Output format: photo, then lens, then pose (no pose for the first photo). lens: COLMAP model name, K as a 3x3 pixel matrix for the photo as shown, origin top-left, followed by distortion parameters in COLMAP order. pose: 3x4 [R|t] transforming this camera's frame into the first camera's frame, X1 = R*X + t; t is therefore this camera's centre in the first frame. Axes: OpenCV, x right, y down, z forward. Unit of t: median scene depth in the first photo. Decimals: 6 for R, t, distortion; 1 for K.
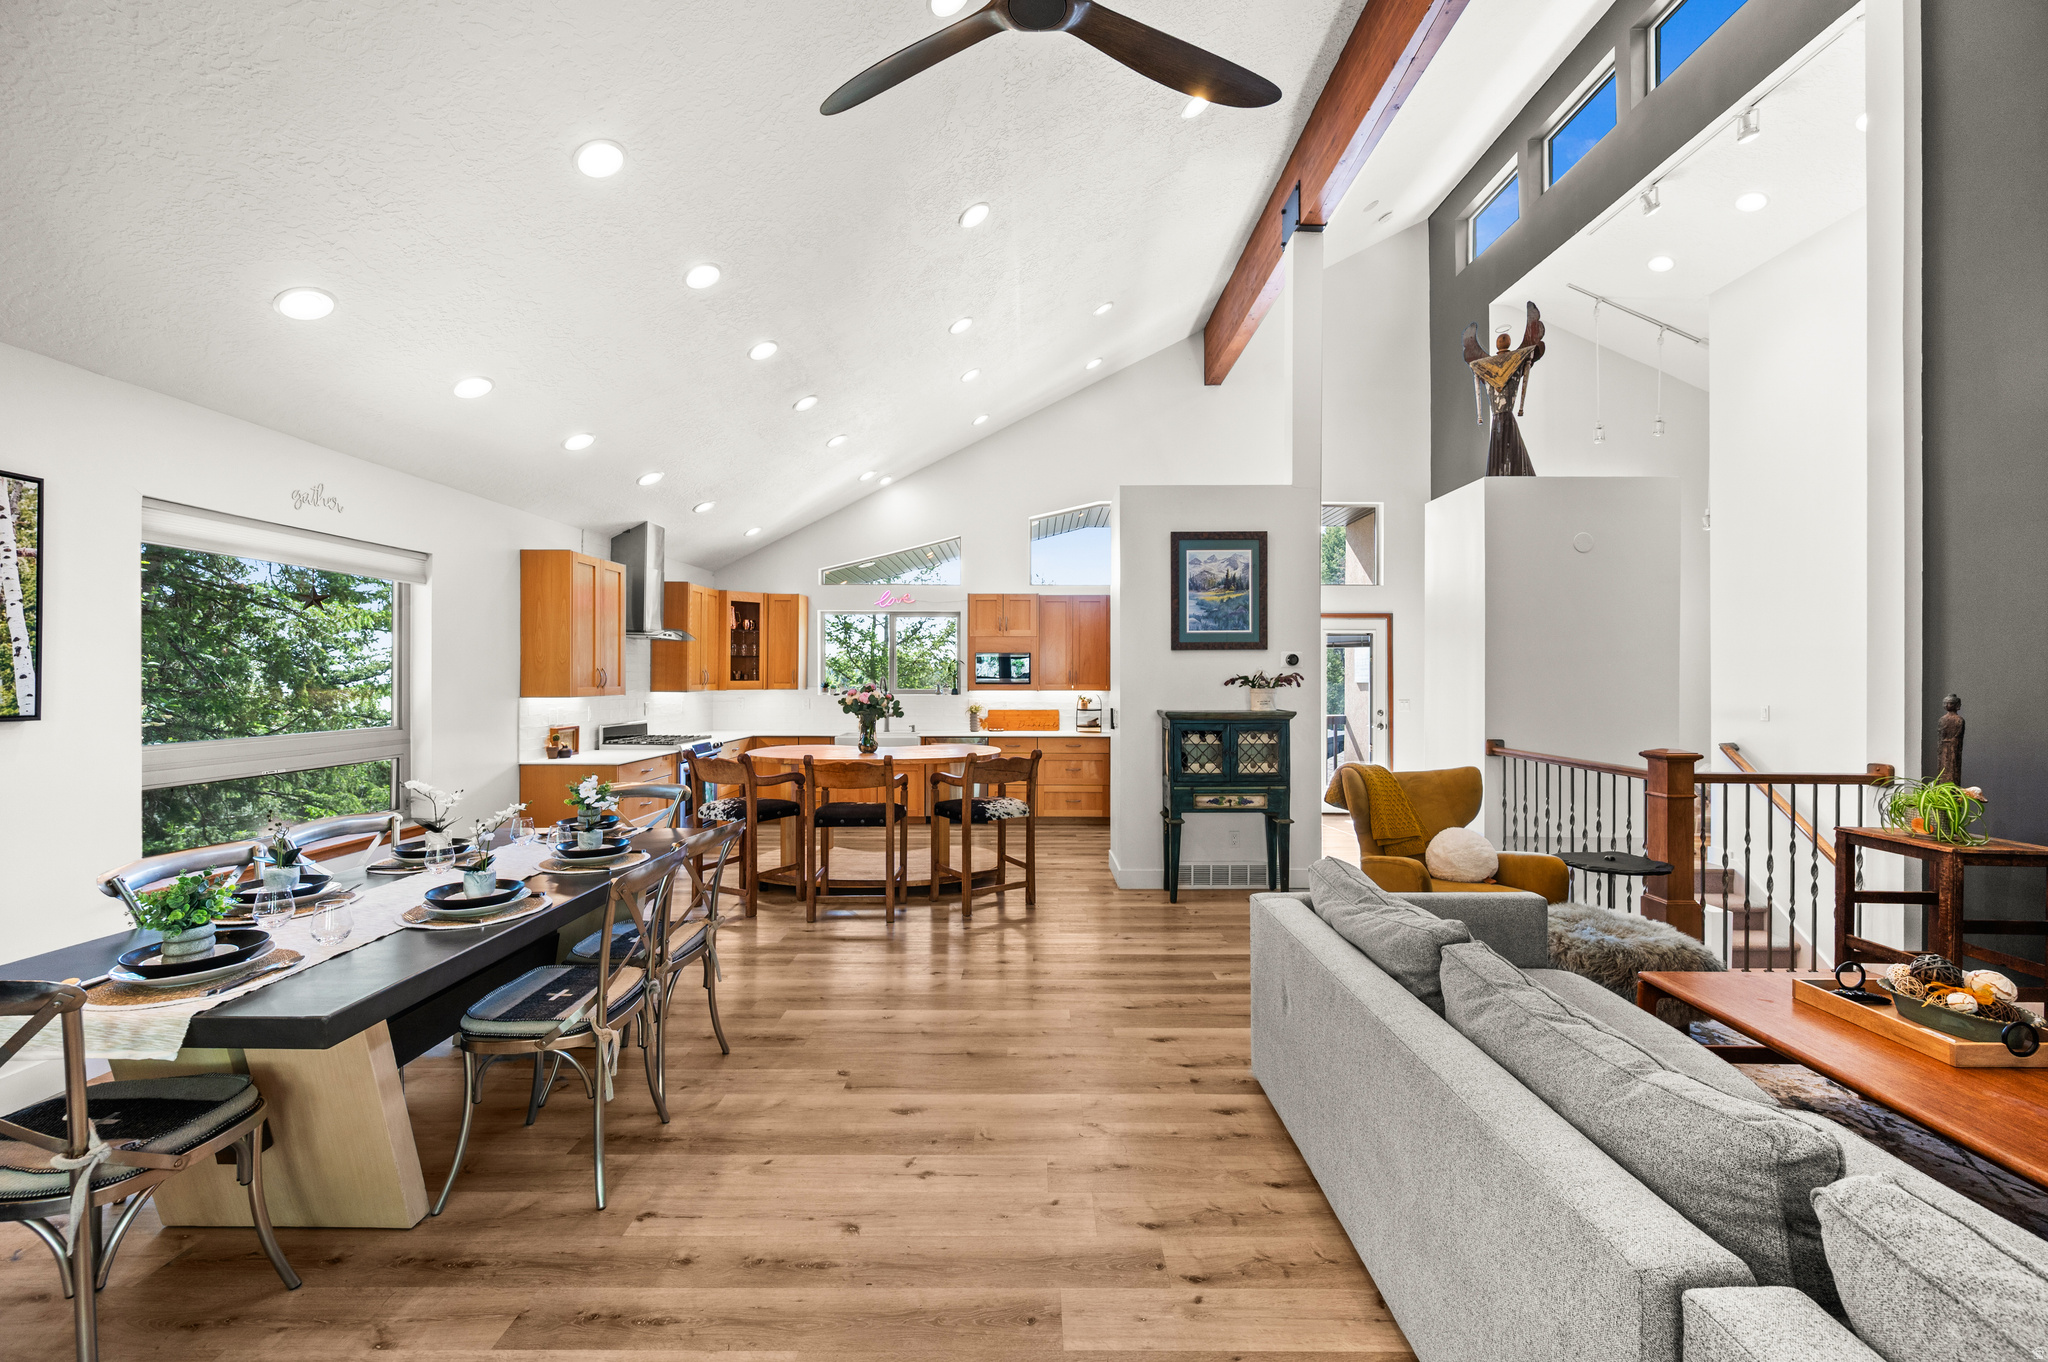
lens RADIAL K [[822.8, 0, 1030.6], [0, 822.8, 674.2], [0, 0, 1]] dist [-0.000136, 0.000056]
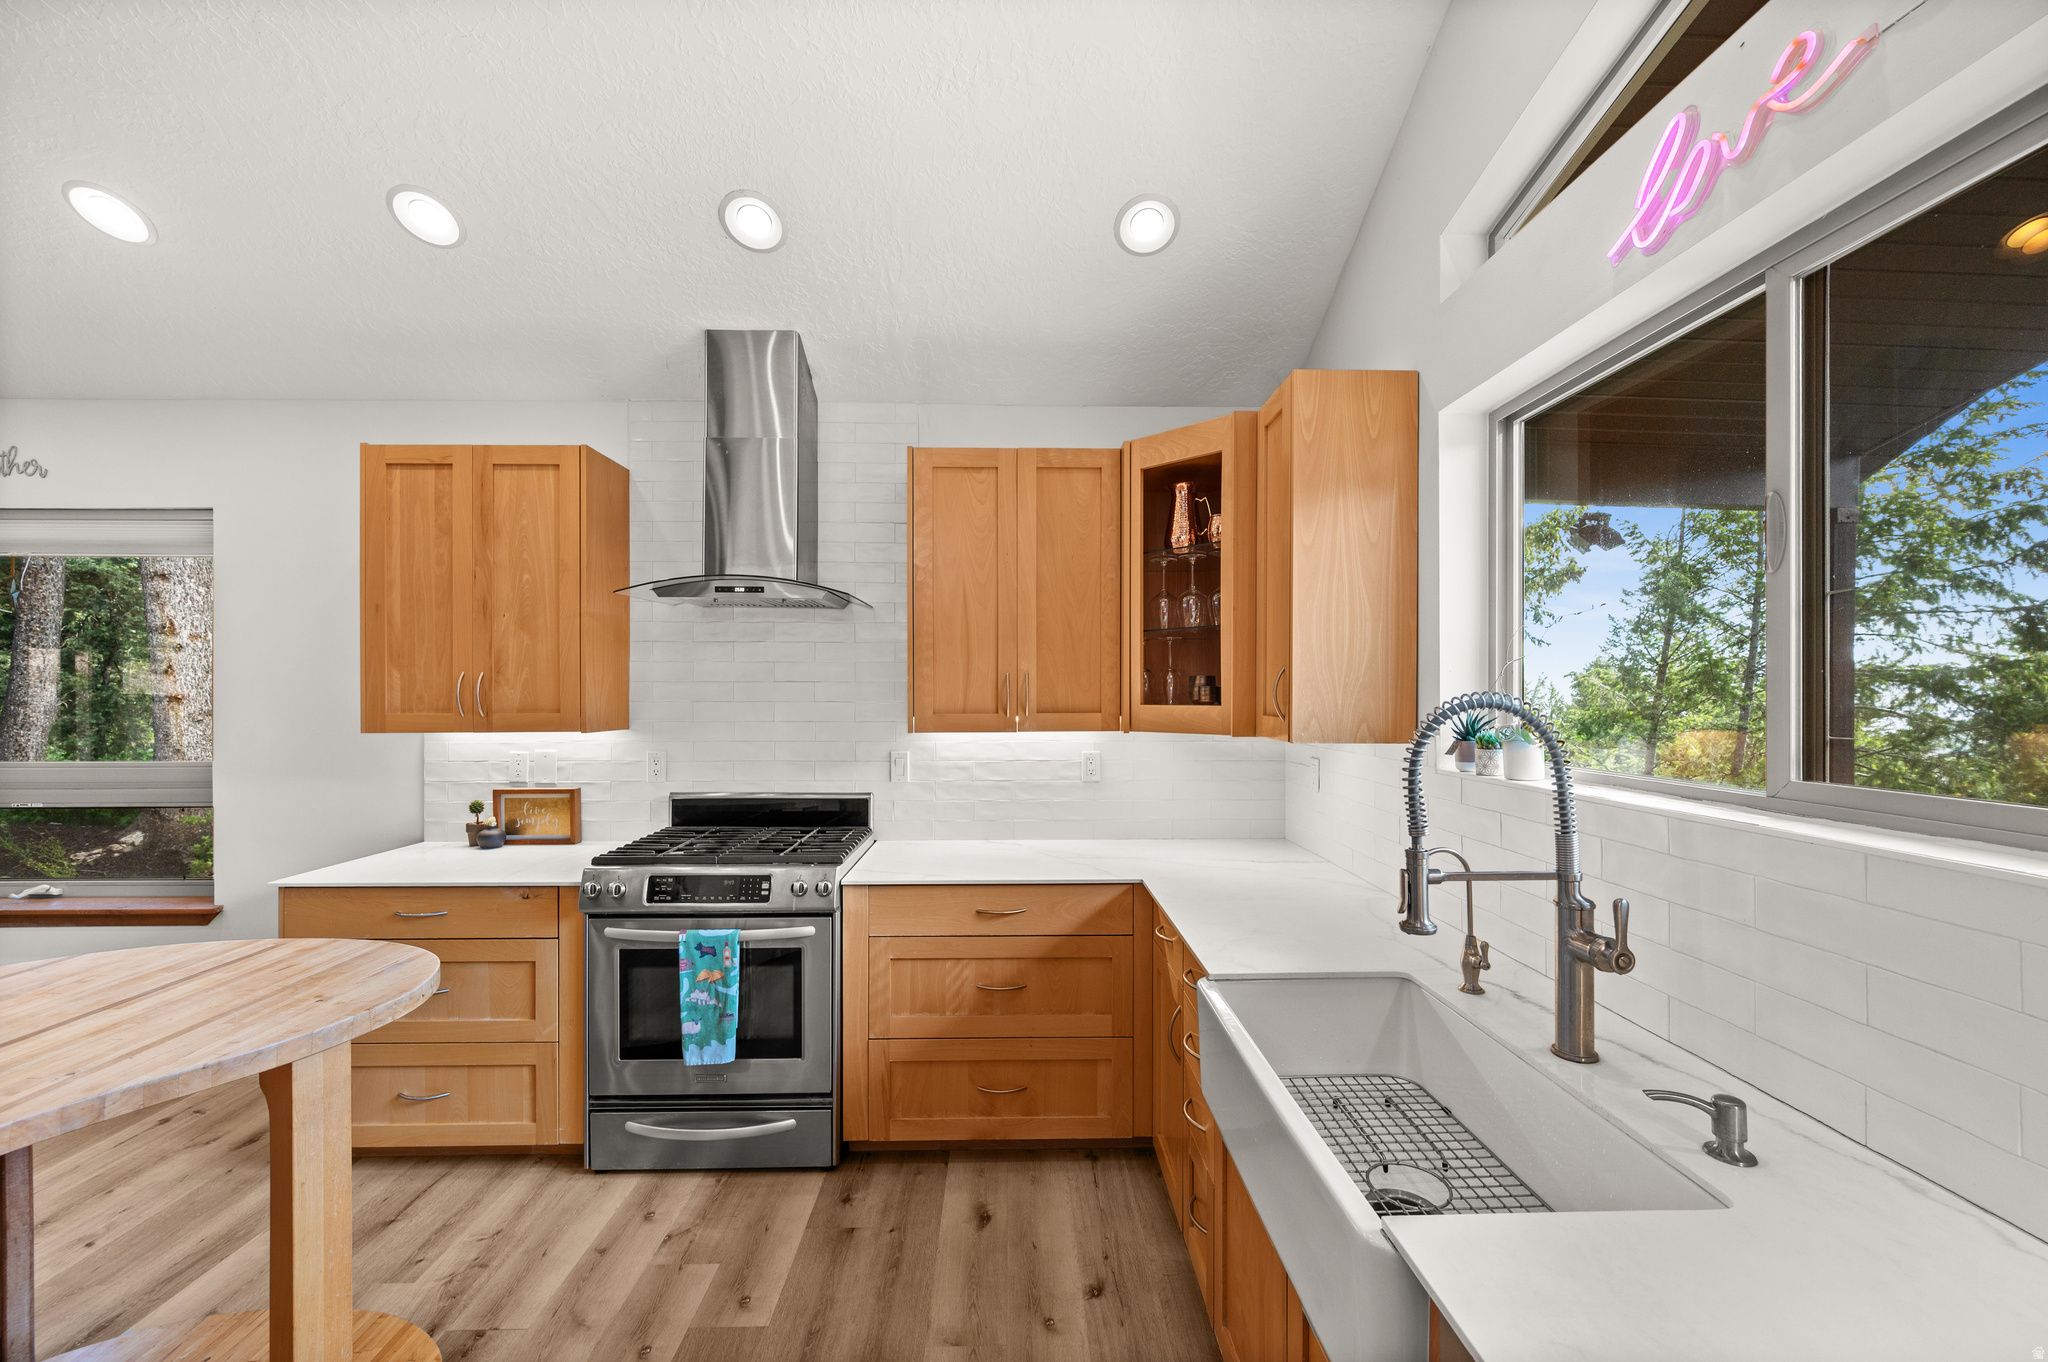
lens RADIAL K [[812.9, 0, 1028.0], [0, 812.9, 693.6], [0, 0, 1]] dist [-0.000543, -0.000094]
pose [[0.023173, -0.001315, -0.999731, -0.044030], [0.002105, 0.999997, -0.001266, 0.005442], [0.999729, -0.002075, 0.023176, 1.341800]]
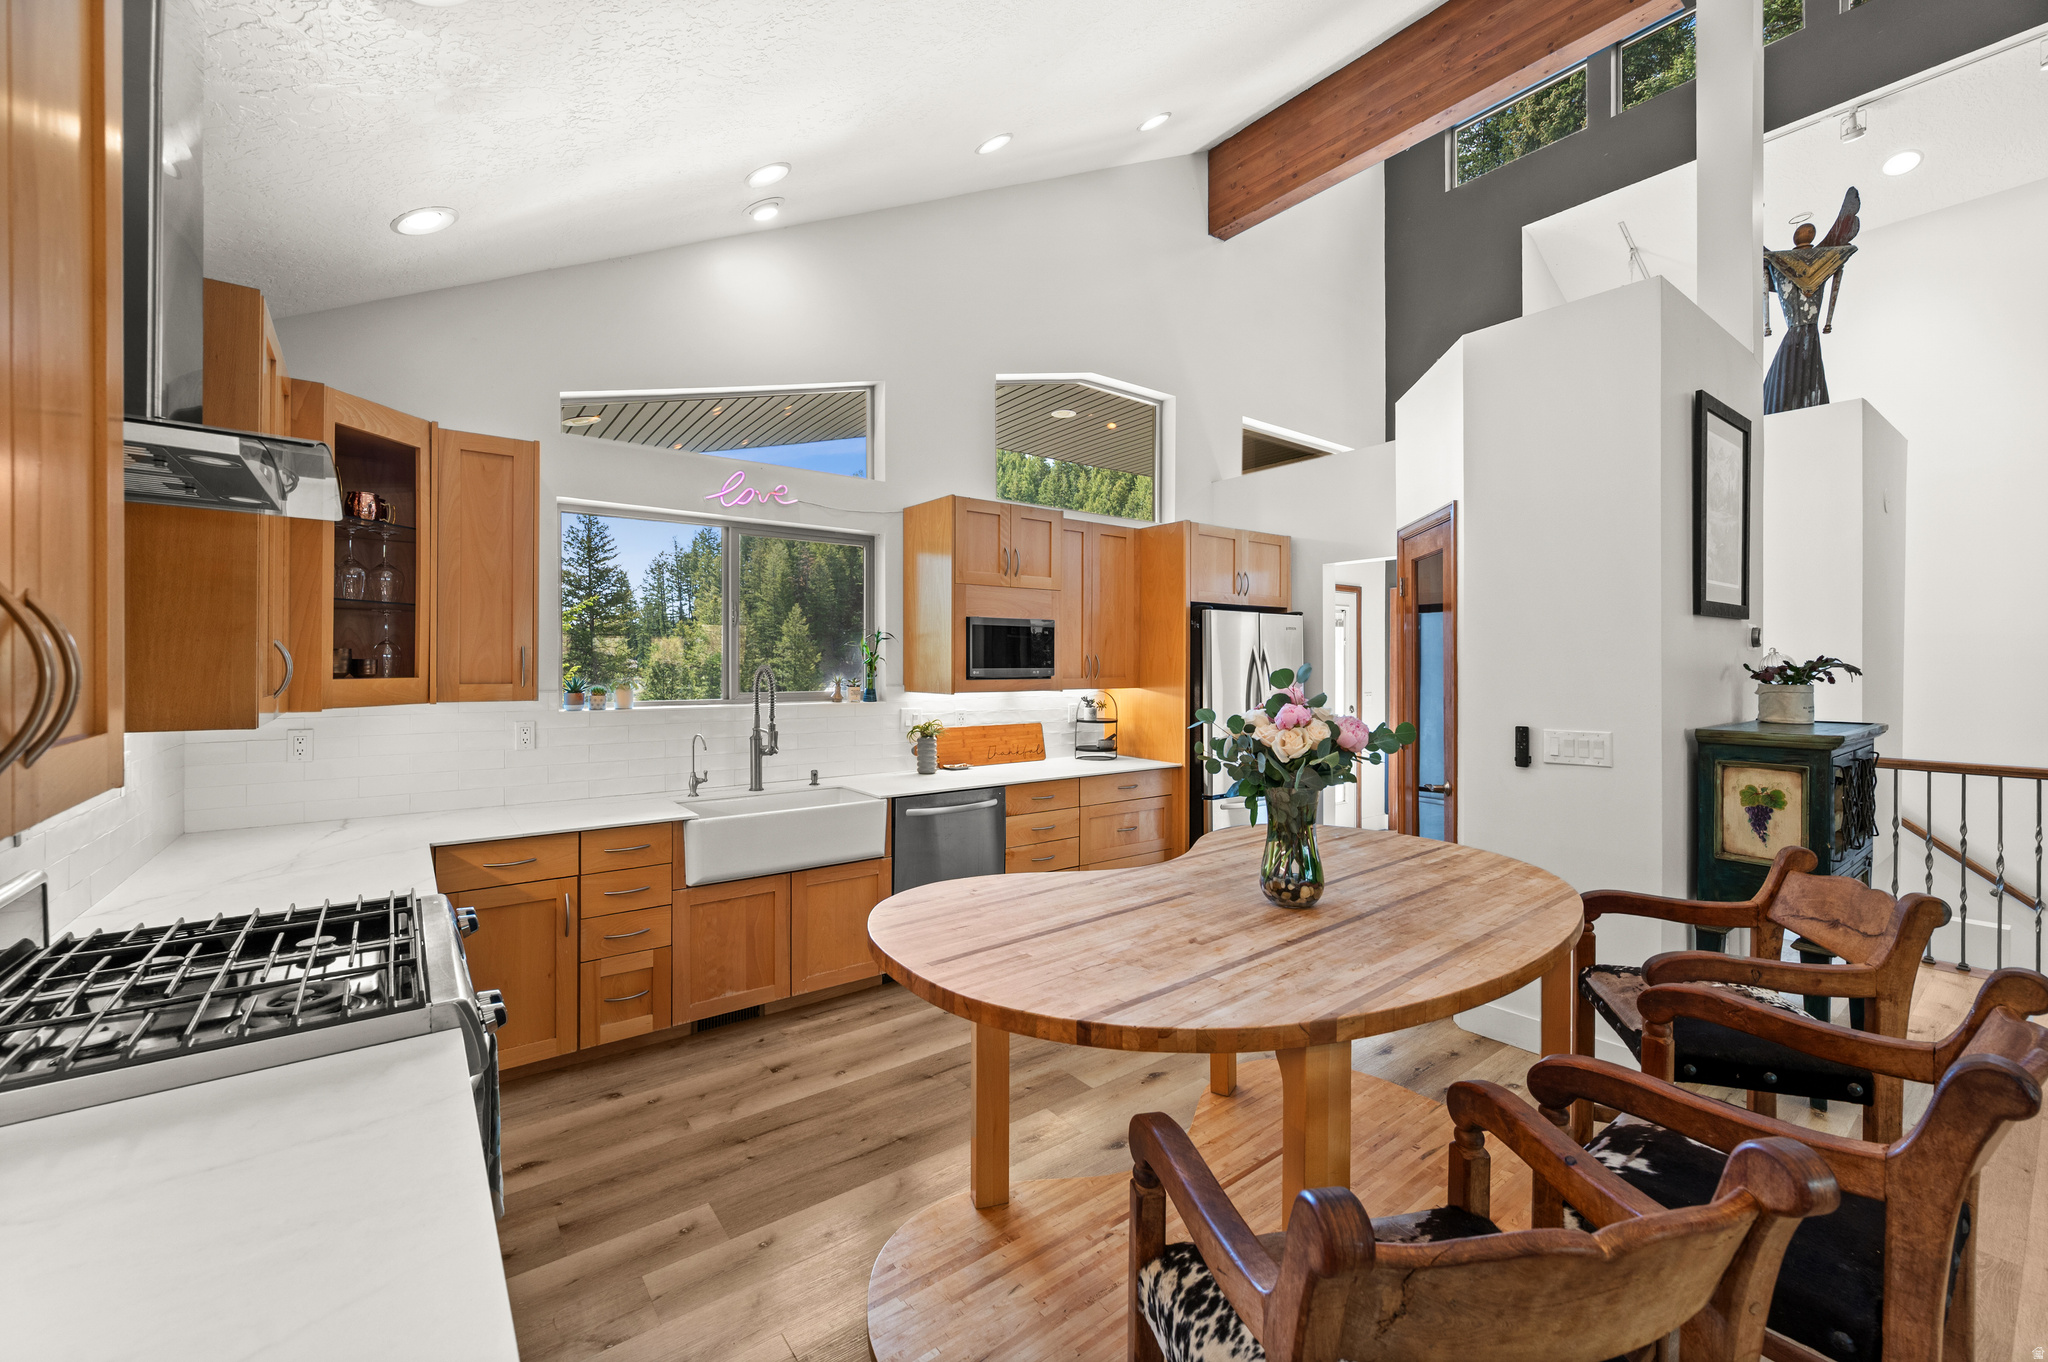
lens RADIAL K [[824.8, 0, 1029.3], [0, 824.8, 668.3], [0, 0, 1]] dist [-0.000670, -0.000326]
pose [[0.793579, -0.004032, 0.608454, -0.491051], [-0.001075, 0.999967, 0.008029, 0.001405], [-0.608466, -0.007026, 0.793549, 0.840318]]
